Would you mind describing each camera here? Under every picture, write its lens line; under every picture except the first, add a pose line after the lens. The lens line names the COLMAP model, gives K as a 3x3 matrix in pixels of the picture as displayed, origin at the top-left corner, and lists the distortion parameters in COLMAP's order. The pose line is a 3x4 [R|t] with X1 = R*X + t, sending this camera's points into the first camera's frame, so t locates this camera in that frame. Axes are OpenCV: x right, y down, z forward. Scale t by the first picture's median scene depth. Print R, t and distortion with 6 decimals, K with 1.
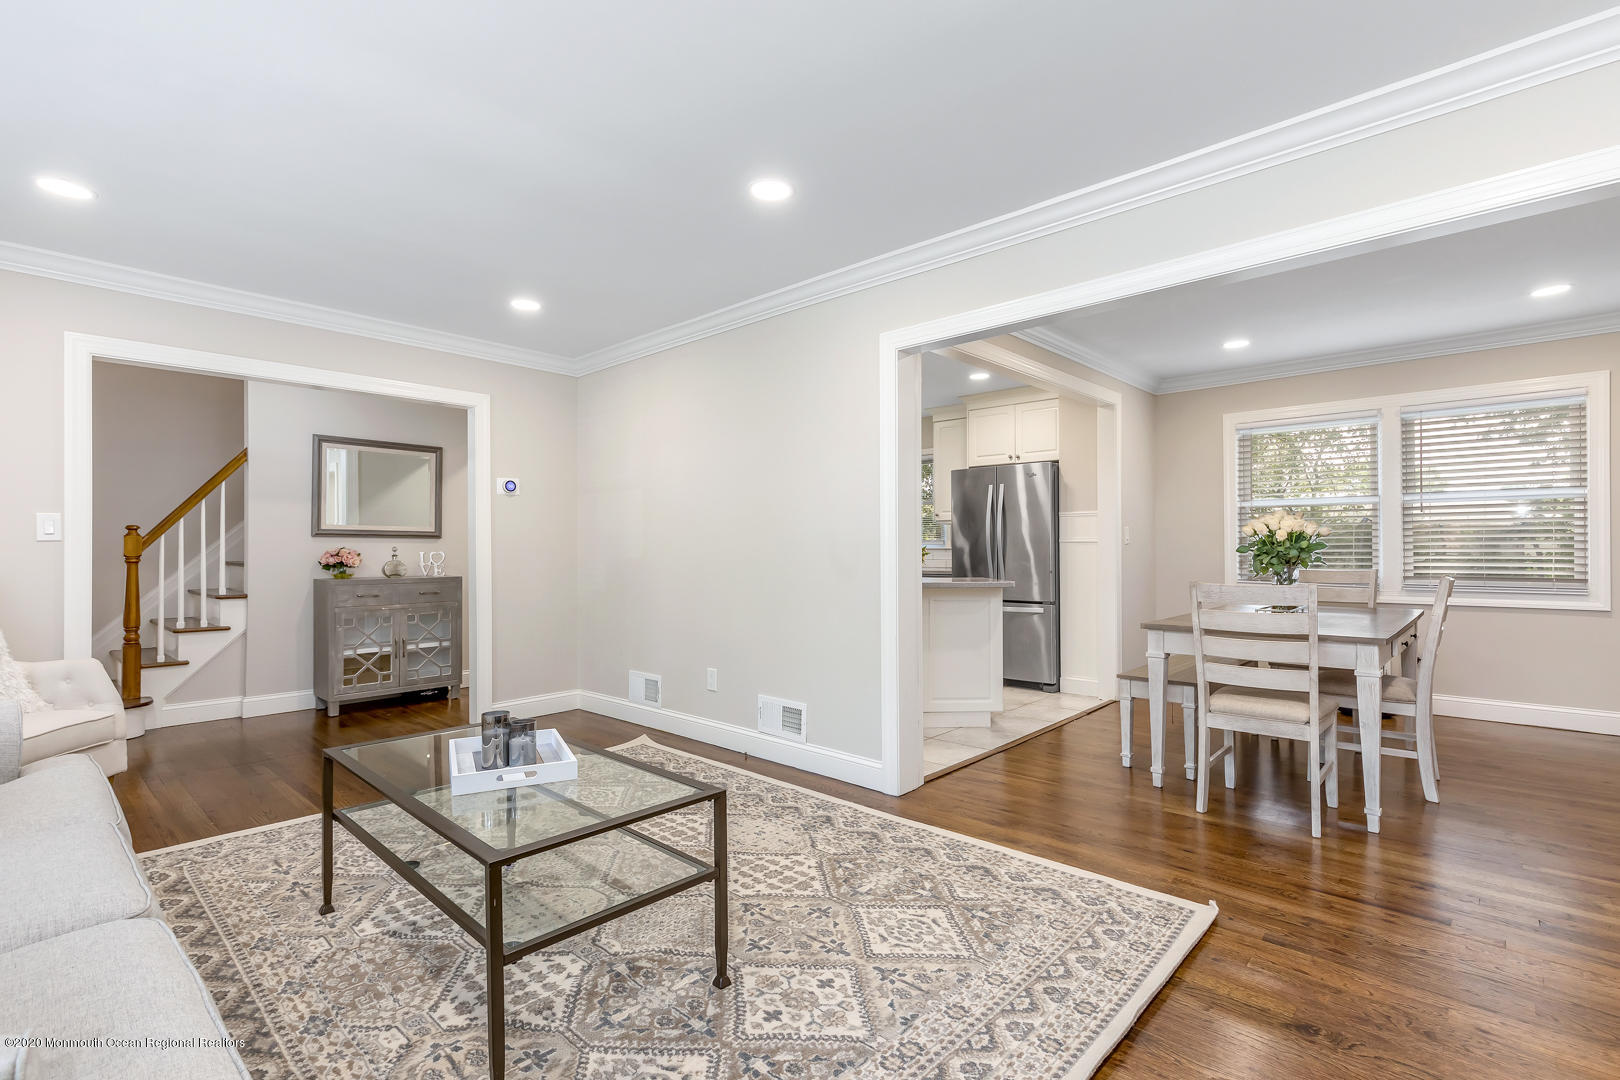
lens RADIAL K [[738.8, 0, 799.3], [0, 738.8, 552.8], [0, 0, 1]] dist [0.002202, -0.000797]
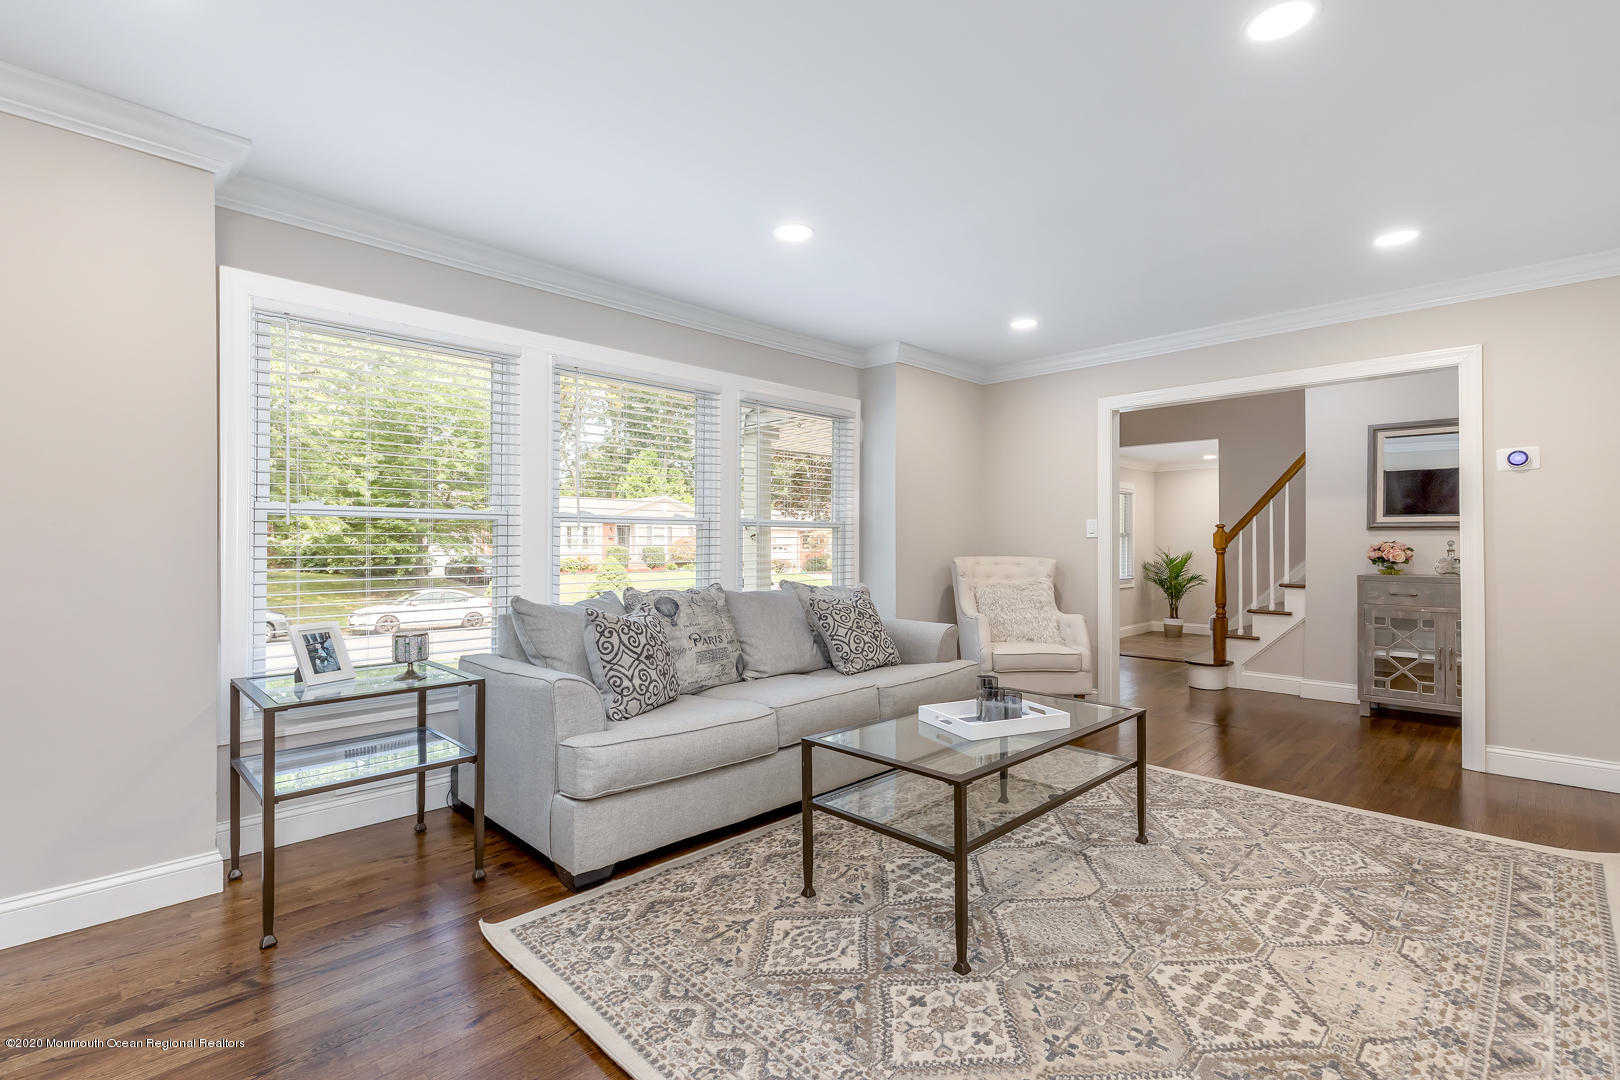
lens RADIAL K [[738.8, 0, 822.4], [0, 738.8, 538.2], [0, 0, 1]] dist [0.002202, -0.000797]
pose [[-0.021011, -0.003434, -0.999773, 0.525003], [-0.008158, 0.999961, -0.003263, -0.003349], [0.999746, 0.008088, -0.021039, 0.471743]]
